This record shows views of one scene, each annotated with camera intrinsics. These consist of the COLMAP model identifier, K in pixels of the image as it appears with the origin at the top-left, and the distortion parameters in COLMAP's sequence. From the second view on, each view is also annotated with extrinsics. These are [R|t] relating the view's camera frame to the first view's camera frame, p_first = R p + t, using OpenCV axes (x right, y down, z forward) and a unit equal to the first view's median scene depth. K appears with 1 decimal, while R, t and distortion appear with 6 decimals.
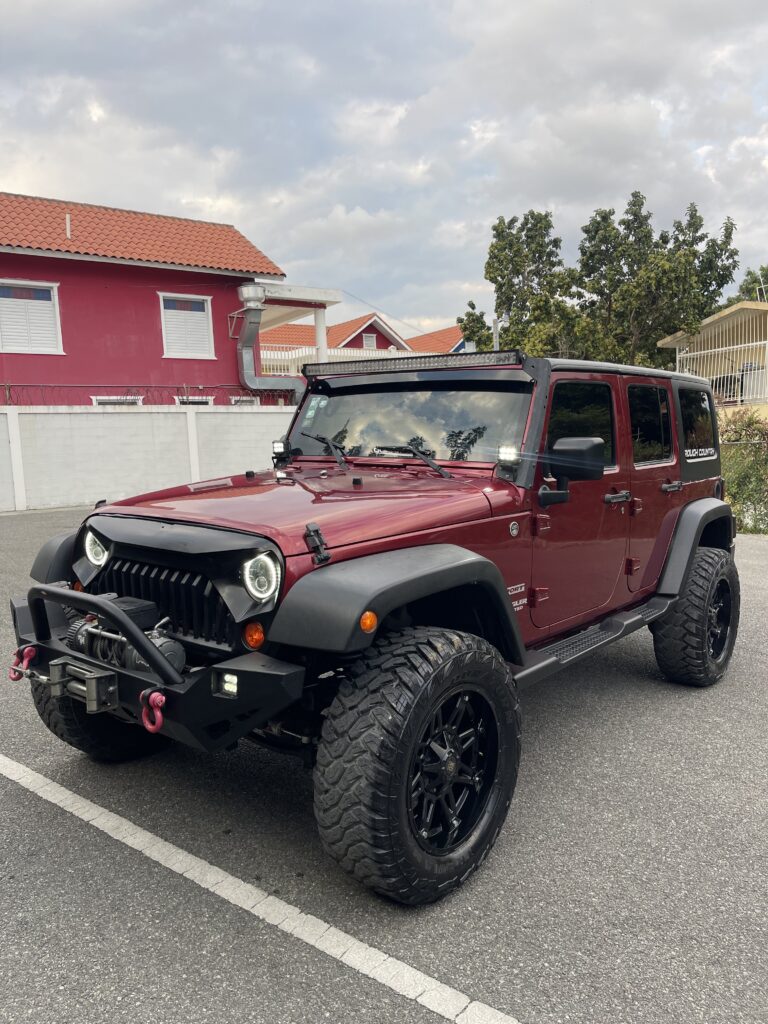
lens RADIAL K [[759.1, 0, 384.0], [0, 759.1, 512.0], [0, 0, 1]] dist [0.013598, -0.000696]
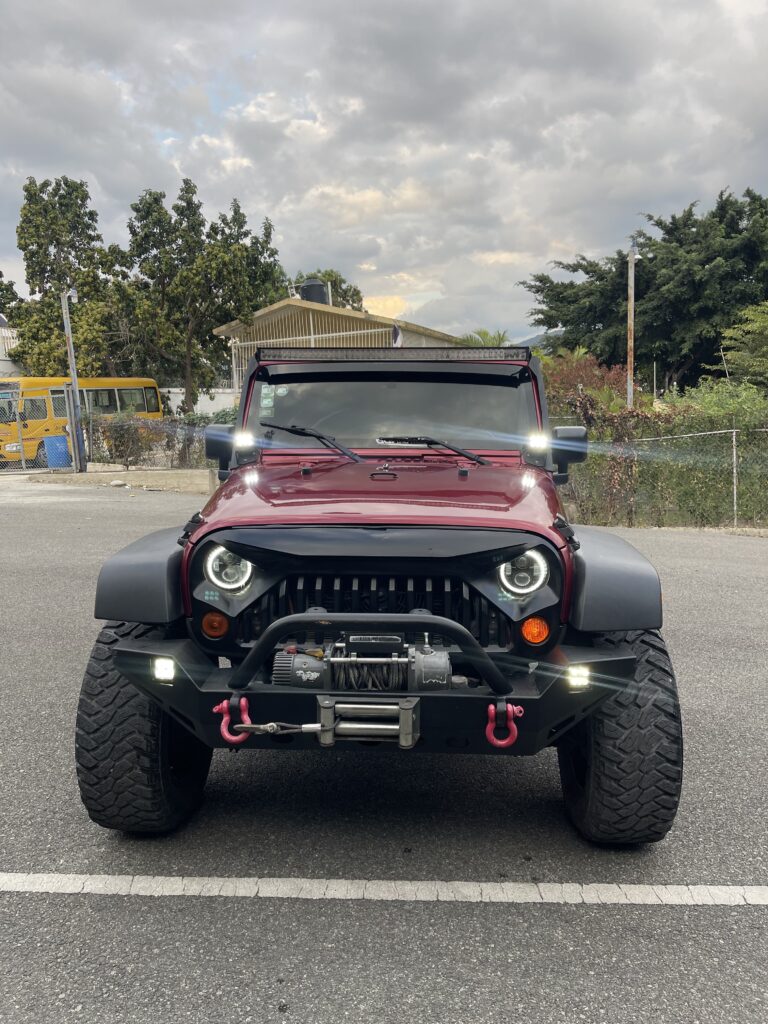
lens RADIAL K [[757.1, 0, 384.0], [0, 757.1, 512.0], [0, 0, 1]] dist [0.016520, -0.000436]
pose [[0.813420, -0.072447, 0.577147, -0.069138], [0.059912, 0.997371, 0.040758, -0.003506], [-0.578583, 0.001425, 0.815622, 0.023275]]
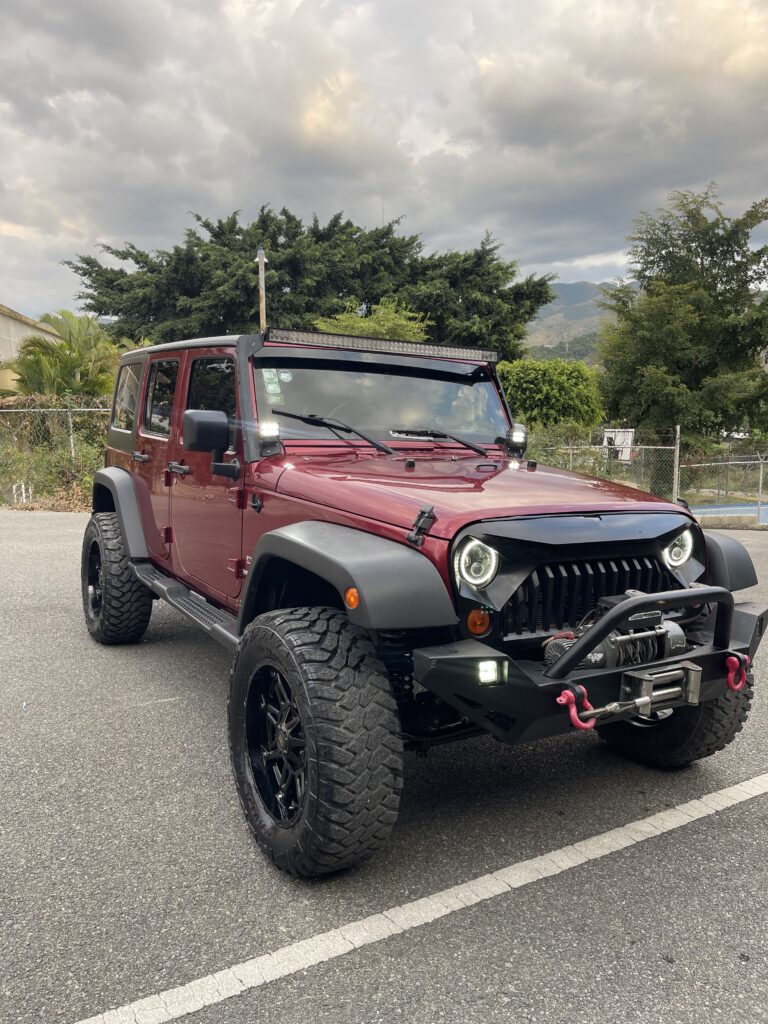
lens RADIAL K [[757.1, 0, 384.0], [0, 757.1, 512.0], [0, 0, 1]] dist [0.016520, -0.000436]
pose [[0.355654, -0.099541, 0.929302, -0.111518], [0.057639, 0.994756, 0.084493, -0.007595], [-0.932839, 0.023514, 0.359526, 0.078748]]
